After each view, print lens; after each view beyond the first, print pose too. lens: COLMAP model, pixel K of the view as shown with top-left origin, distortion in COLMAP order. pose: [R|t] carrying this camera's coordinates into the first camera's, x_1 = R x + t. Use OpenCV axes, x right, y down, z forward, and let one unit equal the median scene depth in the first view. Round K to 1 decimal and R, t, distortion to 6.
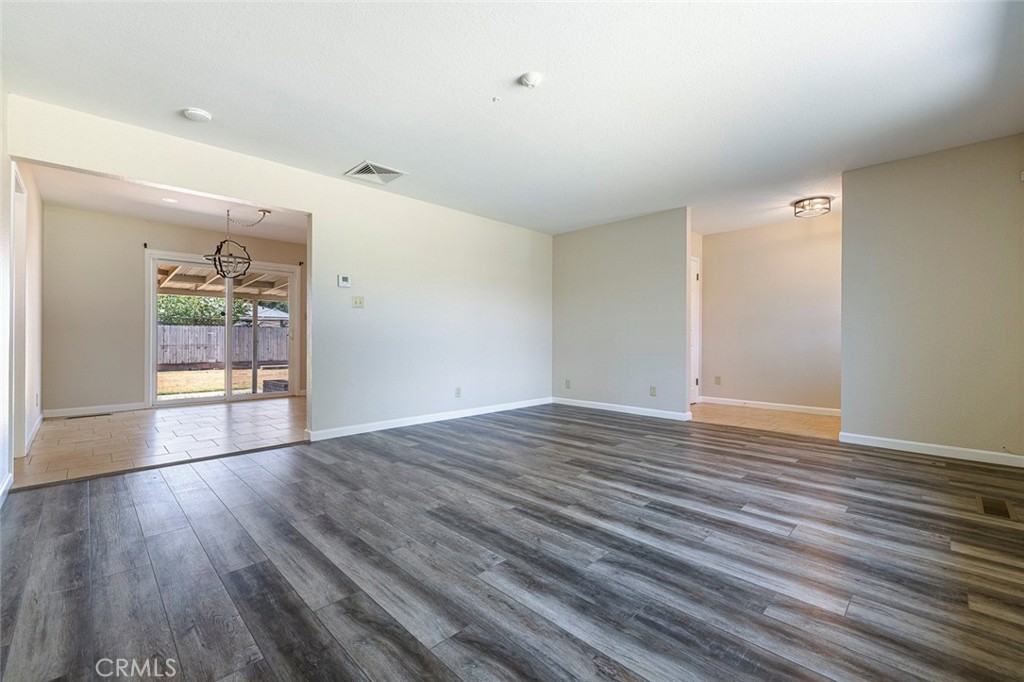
lens RADIAL K [[429.5, 0, 511.6], [0, 429.5, 336.4], [0, 0, 1]] dist [0.002039, -0.000034]
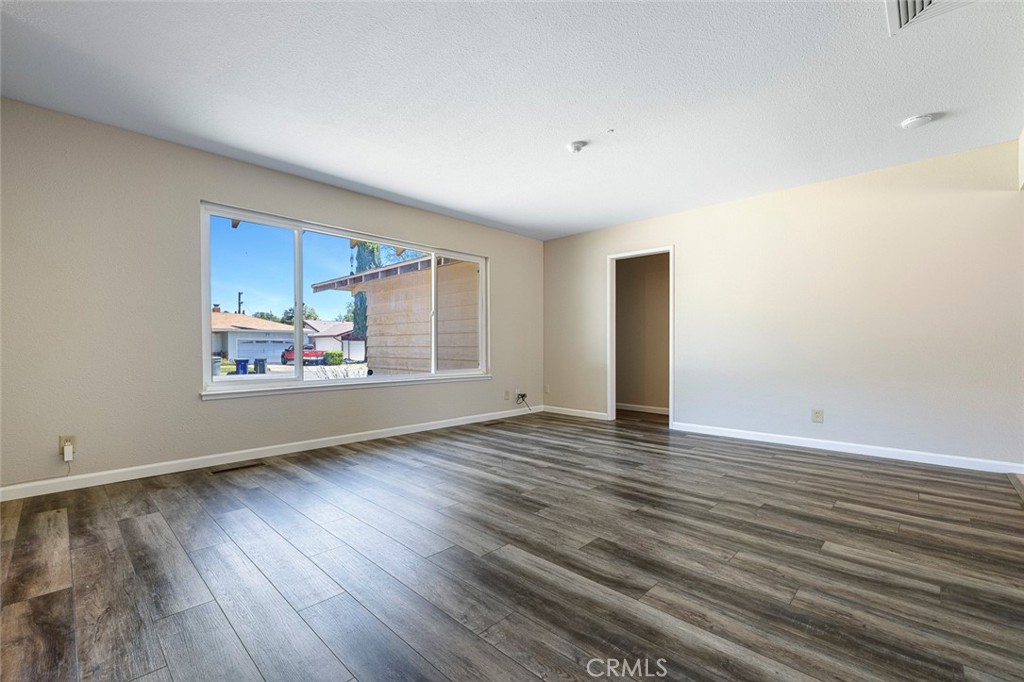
lens RADIAL K [[429.5, 0, 511.6], [0, 429.5, 336.4], [0, 0, 1]] dist [0.002039, -0.000034]
pose [[-0.999797, 0.000979, -0.020149, 0.246397], [0.001613, 0.999504, -0.031462, 0.013523], [0.020108, -0.031489, -0.999302, 2.158365]]
